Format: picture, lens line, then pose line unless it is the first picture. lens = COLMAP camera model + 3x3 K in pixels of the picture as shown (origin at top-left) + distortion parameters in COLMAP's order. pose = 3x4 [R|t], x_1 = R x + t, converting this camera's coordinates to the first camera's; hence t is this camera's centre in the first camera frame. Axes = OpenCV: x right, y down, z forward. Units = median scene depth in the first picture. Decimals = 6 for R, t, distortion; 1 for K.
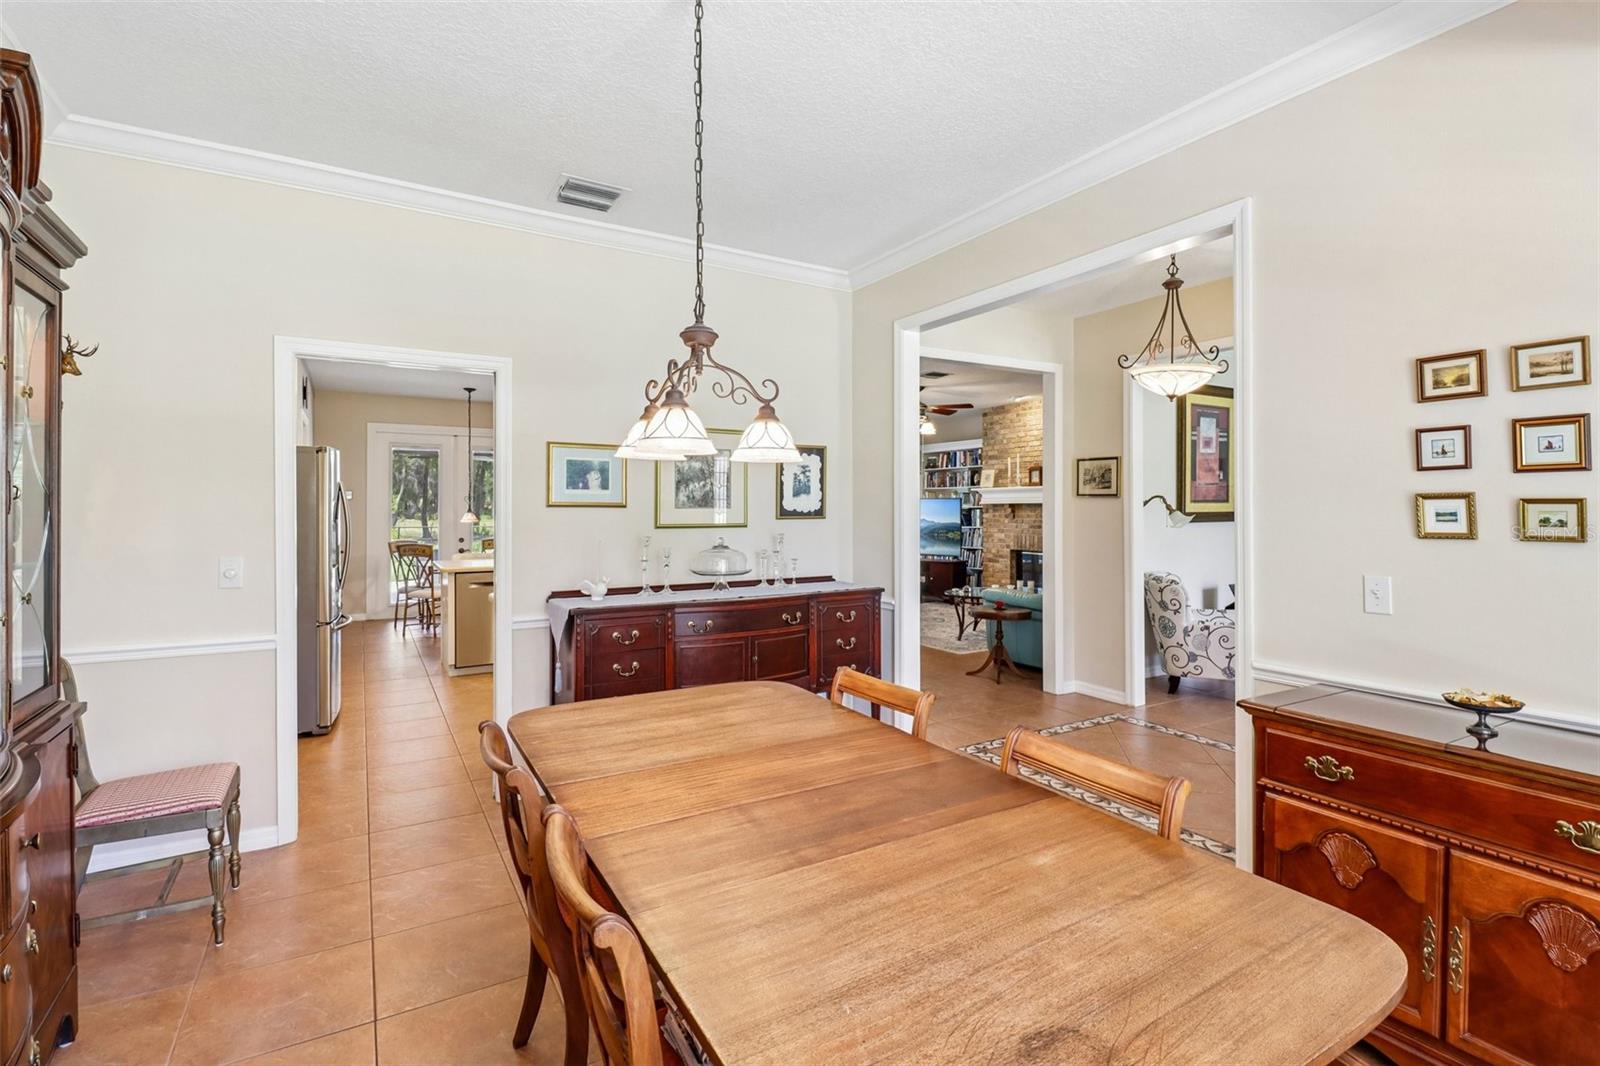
lens RADIAL K [[740.3, 0, 802.2], [0, 740.3, 502.3], [0, 0, 1]] dist [0.002668, -0.008605]
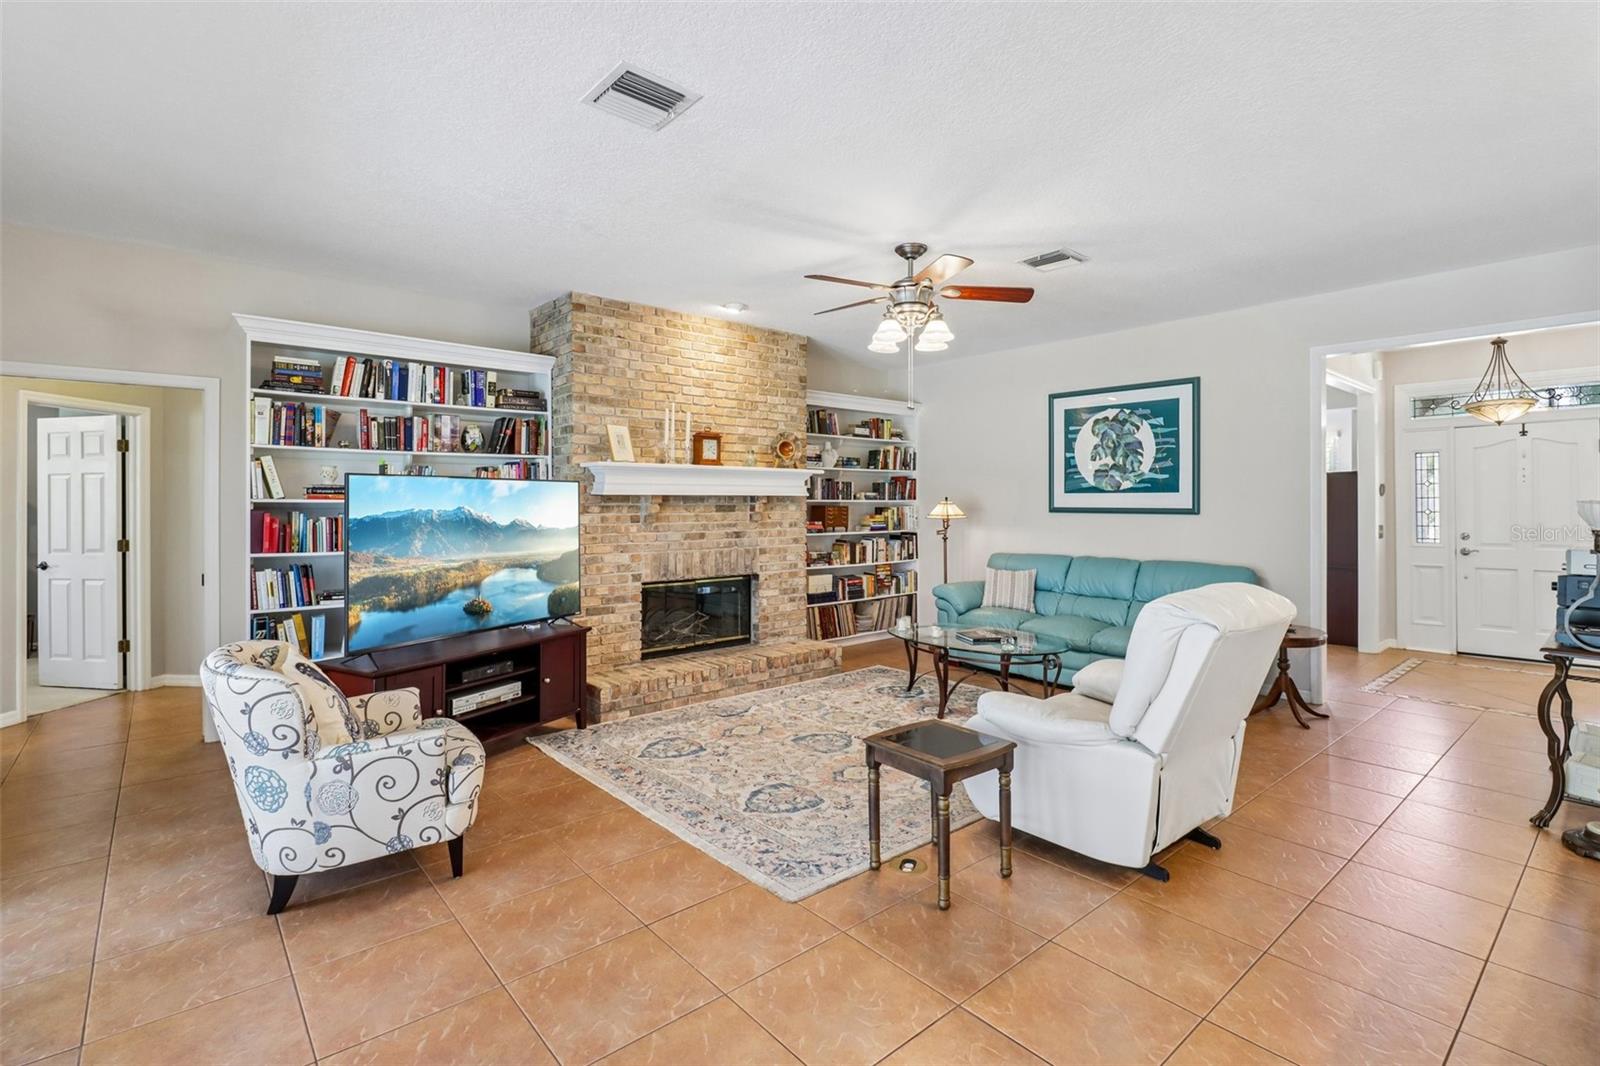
lens RADIAL K [[730.4, 0, 798.4], [0, 730.4, 500.2], [0, 0, 1]] dist [0.001507, -0.000009]
pose [[-0.168279, 0.008262, 0.985705, -0.238098], [-0.004929, 0.999945, -0.009223, 0.009149], [-0.985727, -0.006411, -0.168229, 0.940321]]
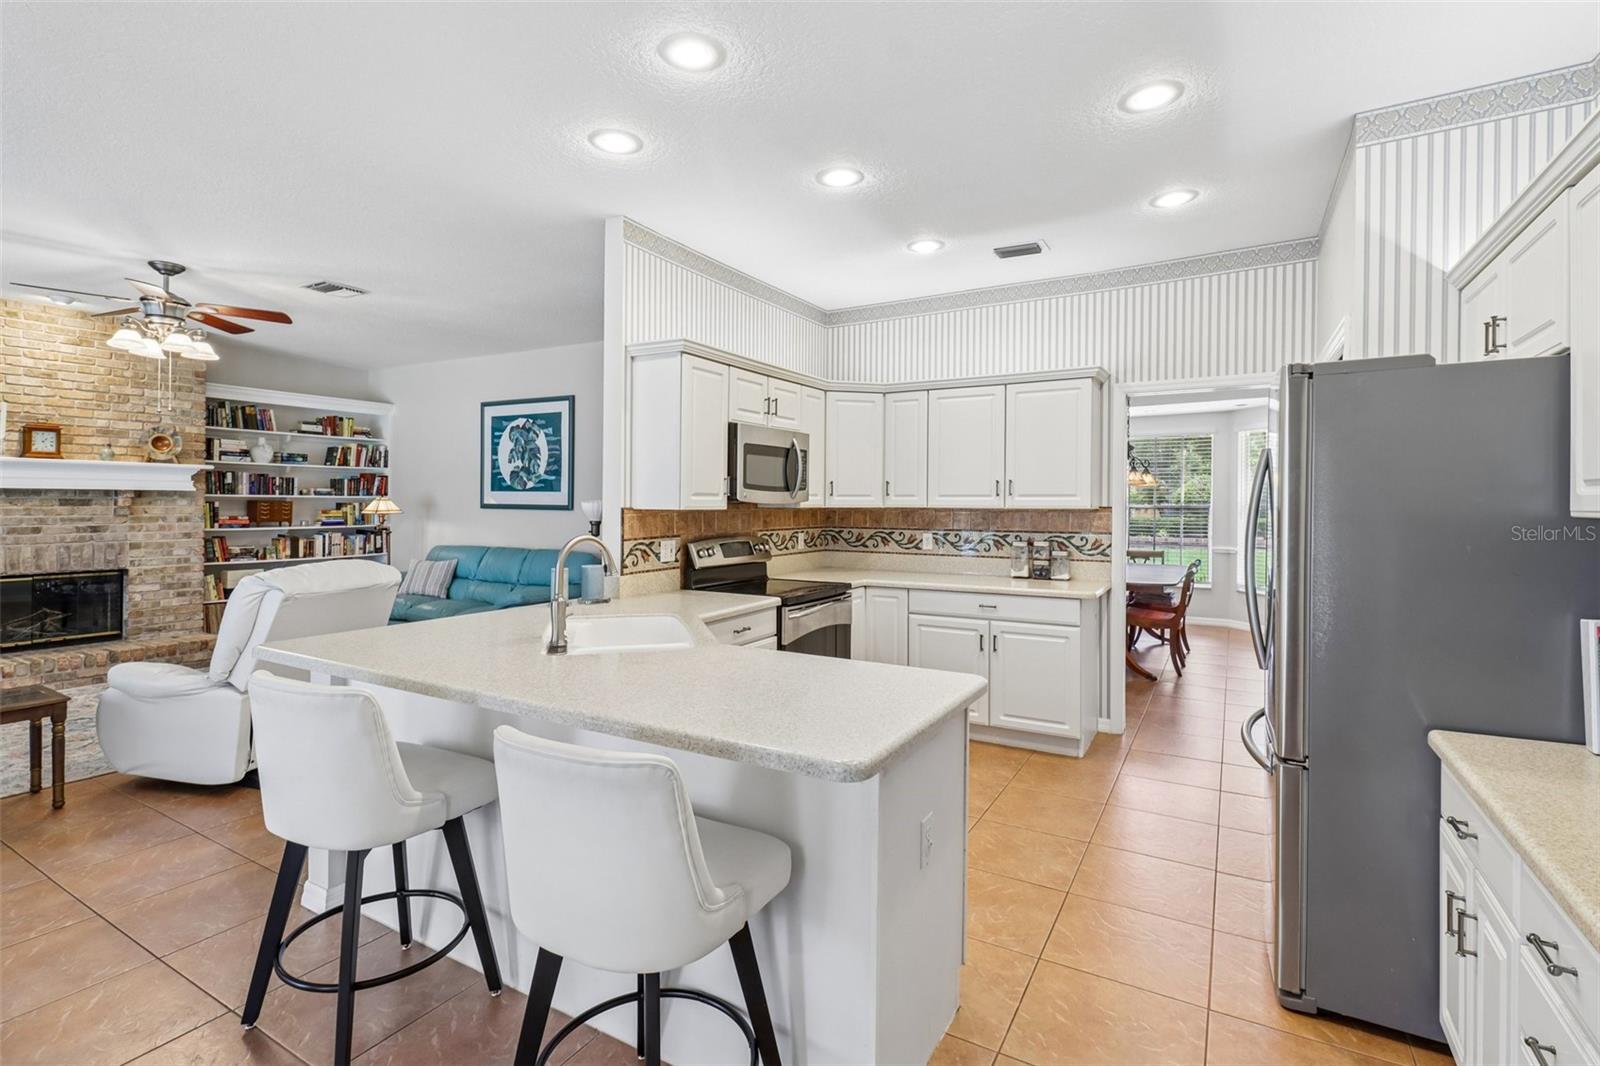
lens RADIAL K [[740.3, 0, 802.2], [0, 740.3, 502.3], [0, 0, 1]] dist [0.002668, -0.008605]
pose [[-0.497809, -0.000107, 0.867287, -0.421102], [-0.011087, 0.999919, -0.006241, 0.008042], [-0.867216, -0.012722, -0.497770, 0.710561]]
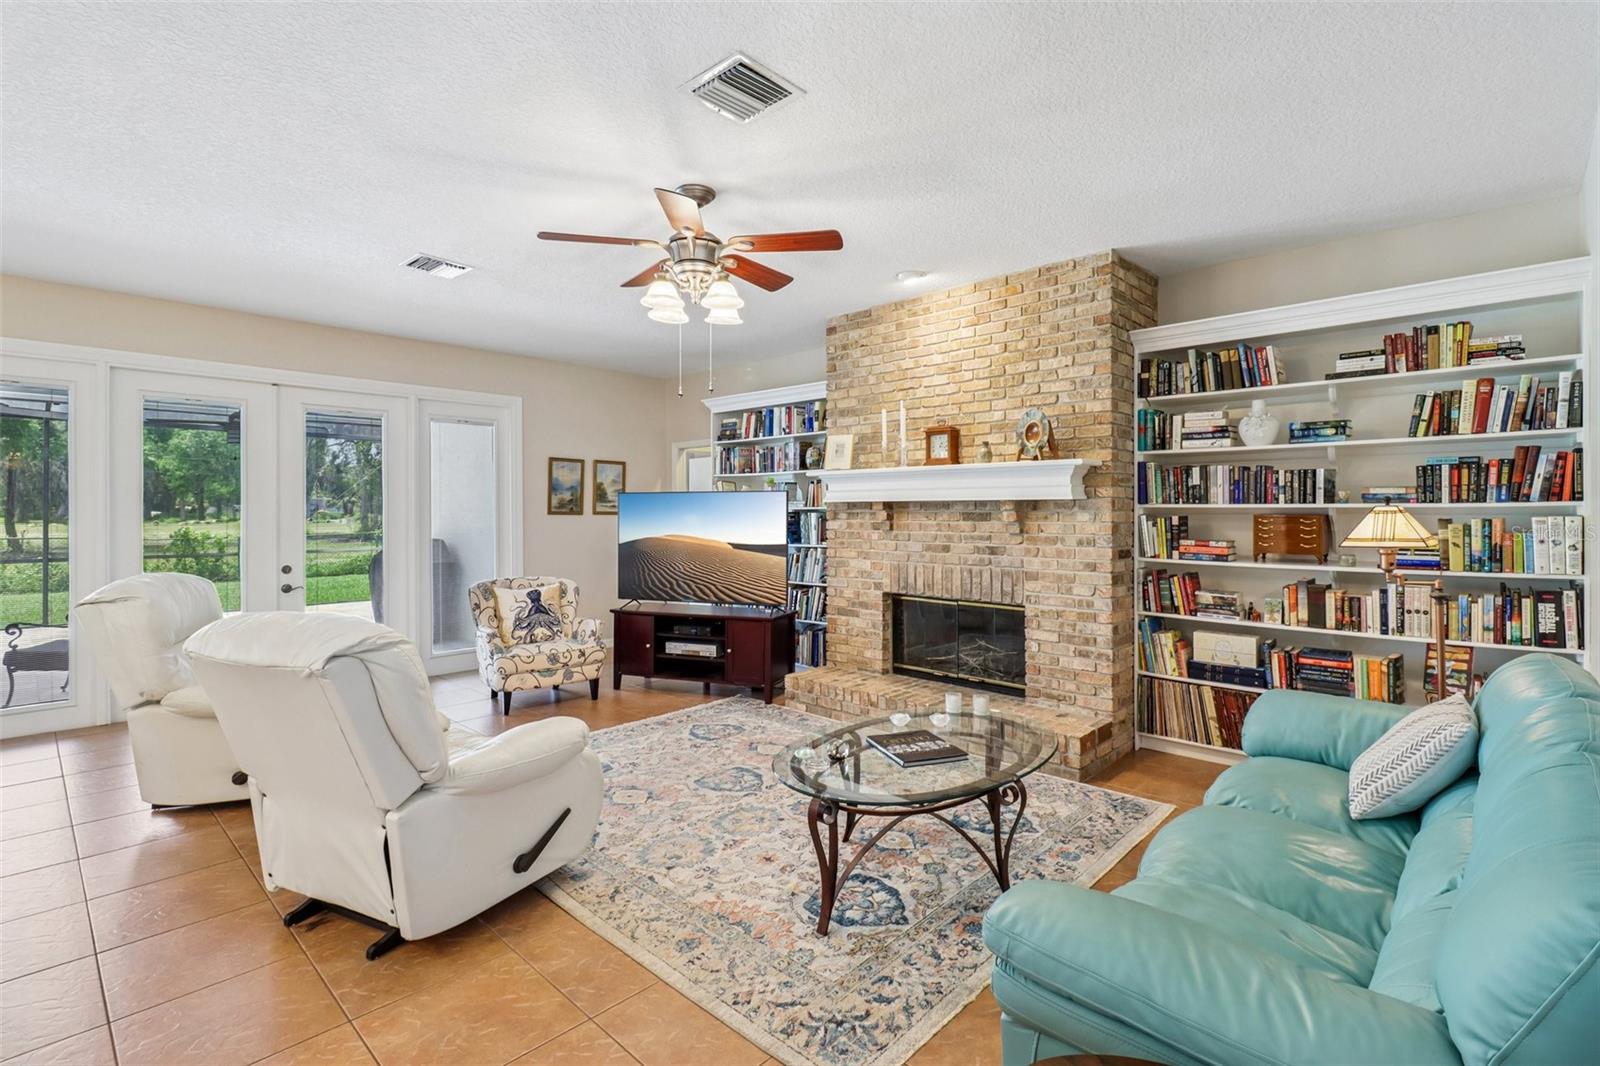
lens RADIAL K [[740.3, 0, 802.2], [0, 740.3, 502.3], [0, 0, 1]] dist [0.002668, -0.008605]
pose [[0.961583, 0.002925, 0.274499, 0.084827], [-0.002416, 0.999995, -0.002193, 0.003261], [-0.274504, 0.001446, 0.961585, 0.506524]]
